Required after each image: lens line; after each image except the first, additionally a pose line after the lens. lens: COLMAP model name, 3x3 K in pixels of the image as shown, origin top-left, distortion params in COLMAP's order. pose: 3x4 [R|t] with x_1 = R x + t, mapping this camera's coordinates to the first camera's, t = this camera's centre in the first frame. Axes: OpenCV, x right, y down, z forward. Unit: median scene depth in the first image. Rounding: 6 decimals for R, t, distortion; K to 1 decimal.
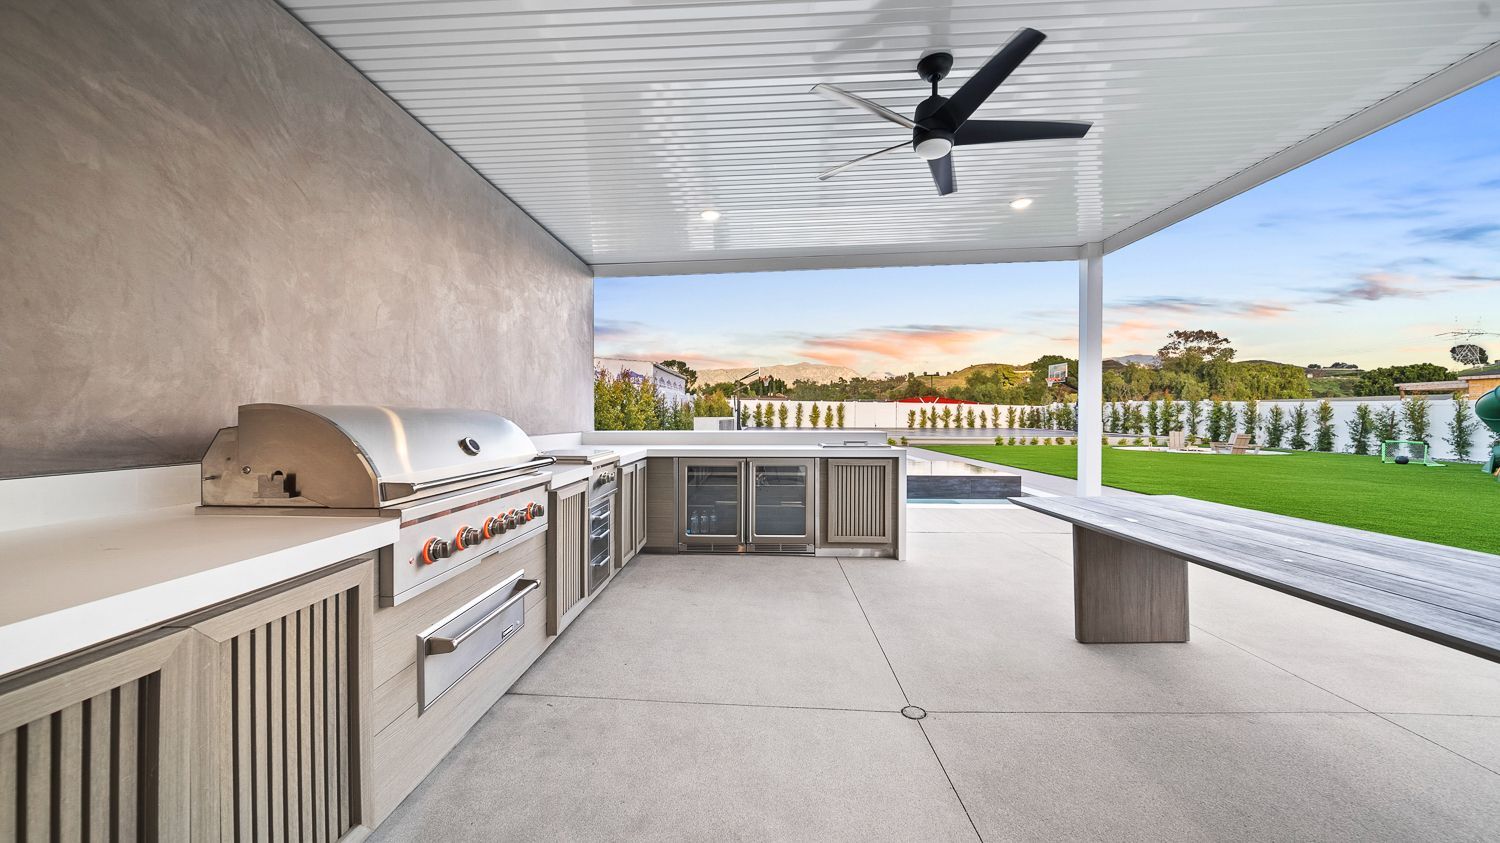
lens RADIAL K [[525.1, 0, 748.7], [0, 525.1, 422.1], [0, 0, 1]] dist [0.001046, -0.001695]
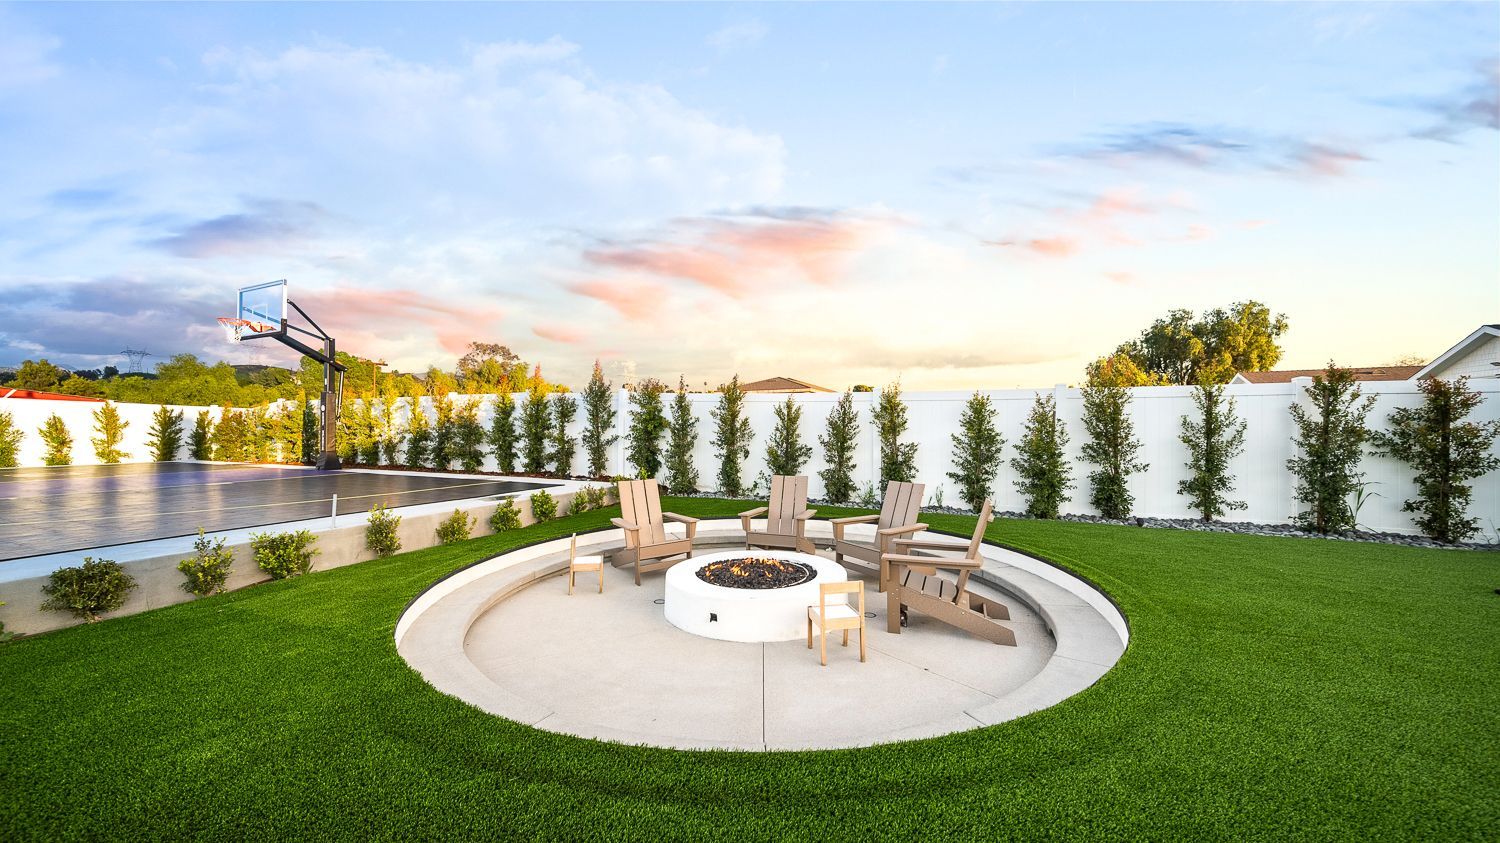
lens RADIAL K [[525.1, 0, 761.7], [0, 525.1, 421.2], [0, 0, 1]] dist [0.001046, -0.001695]
pose [[0.367069, 0.006191, 0.930173, 0.521004], [0.019903, 0.999697, -0.014508, -0.007880], [-0.929981, 0.023839, 0.366834, 0.754063]]
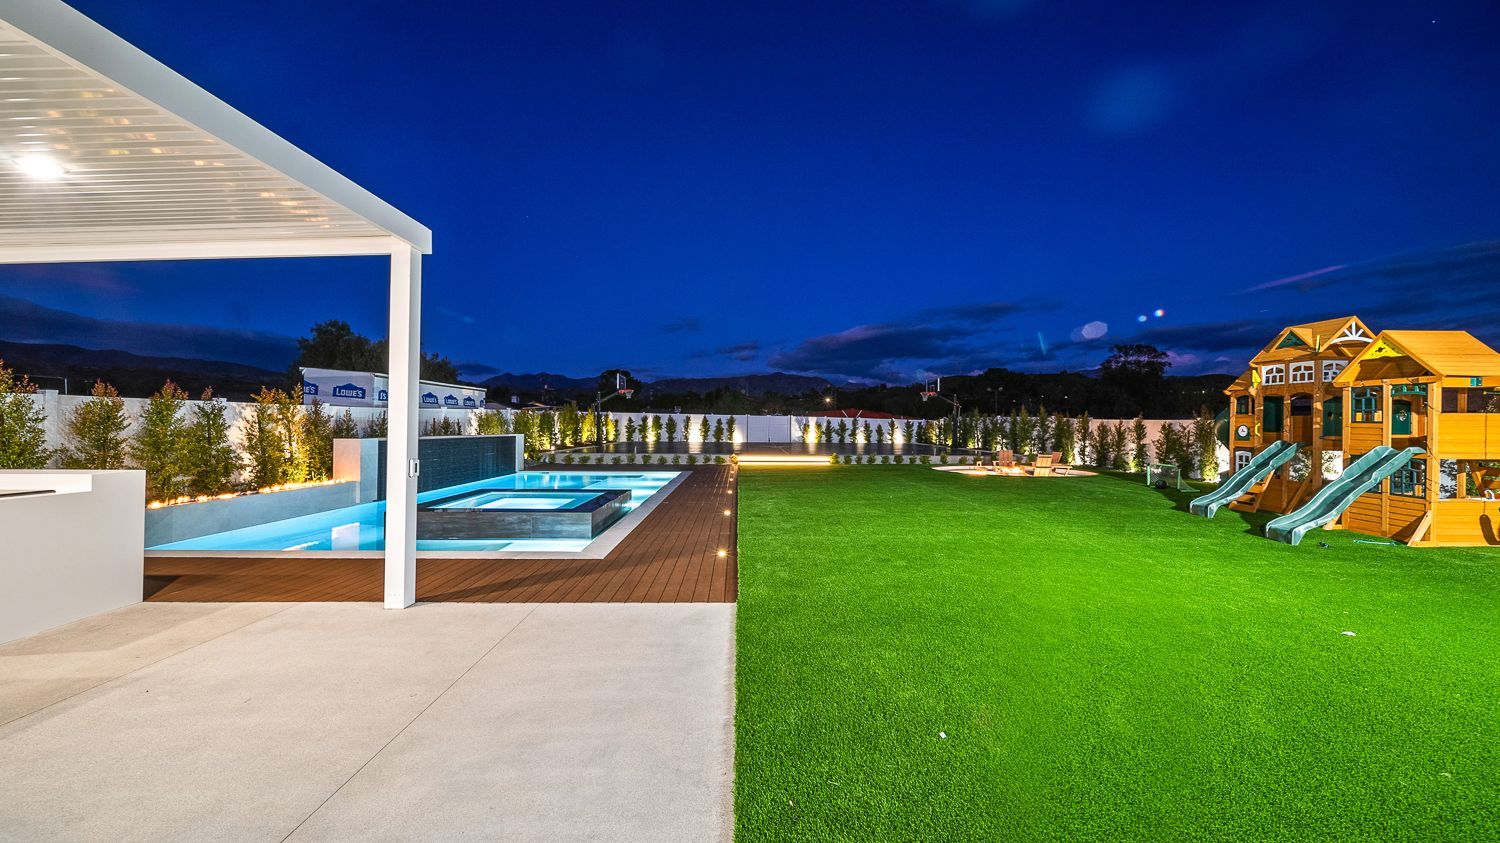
lens RADIAL K [[525.1, 0, 736.0], [0, 525.1, 445.4], [0, 0, 1]] dist [0.001046, -0.001695]
pose [[0.999475, 0.001215, 0.032376, 0.267561], [-0.001938, 0.999749, 0.022314, -0.009151], [-0.032341, -0.022365, 0.999227, 0.057316]]
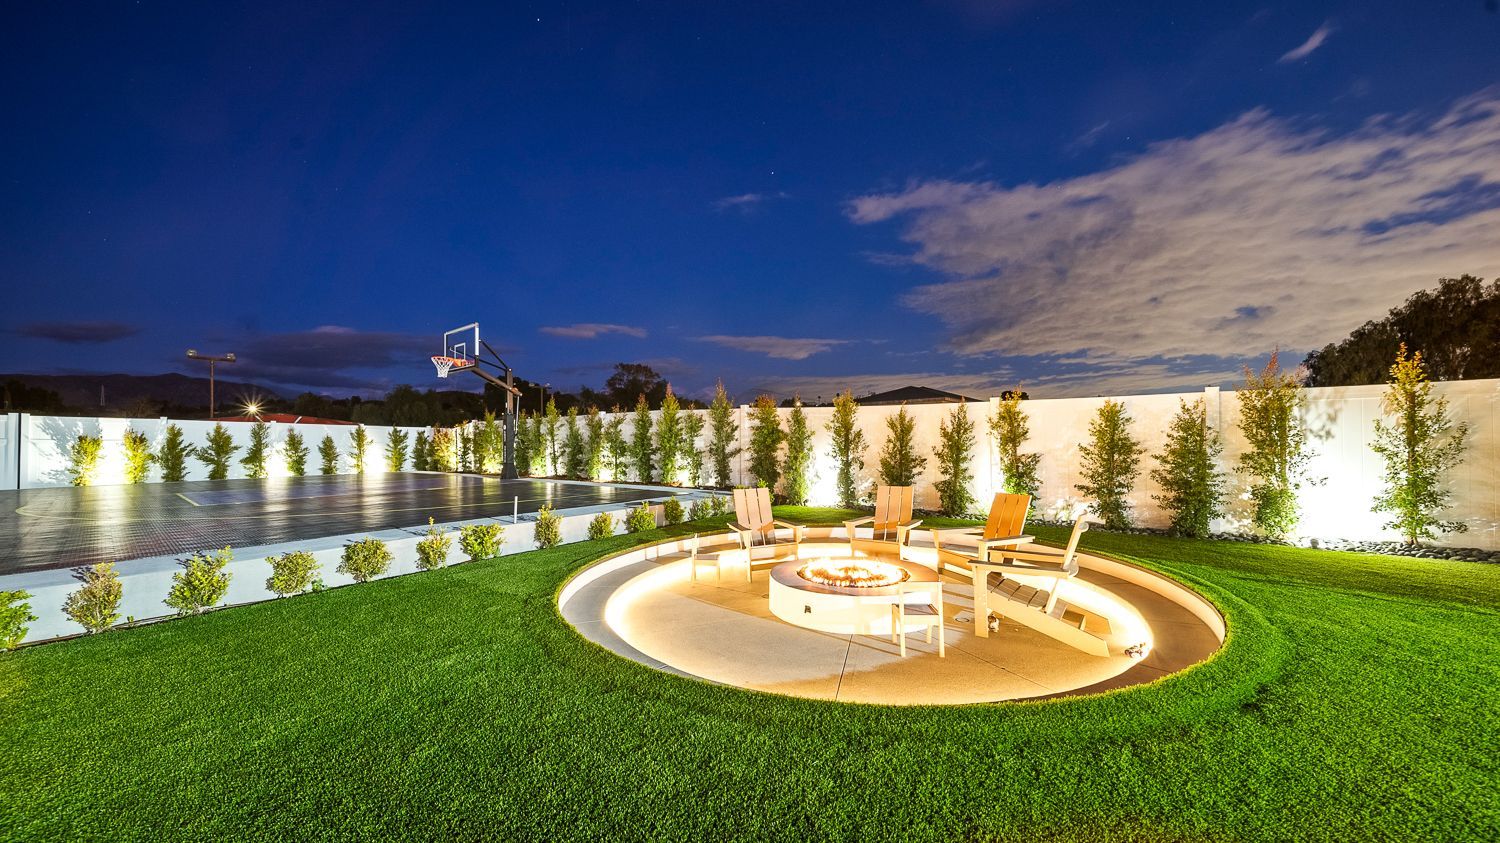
lens RADIAL K [[525.1, 0, 765.1], [0, 525.1, 423.4], [0, 0, 1]] dist [0.001046, -0.001695]
pose [[0.571606, 0.014149, 0.820406, 0.510385], [0.030163, 0.998813, -0.038241, -0.008056], [-0.819974, 0.046605, 0.570501, 0.738184]]
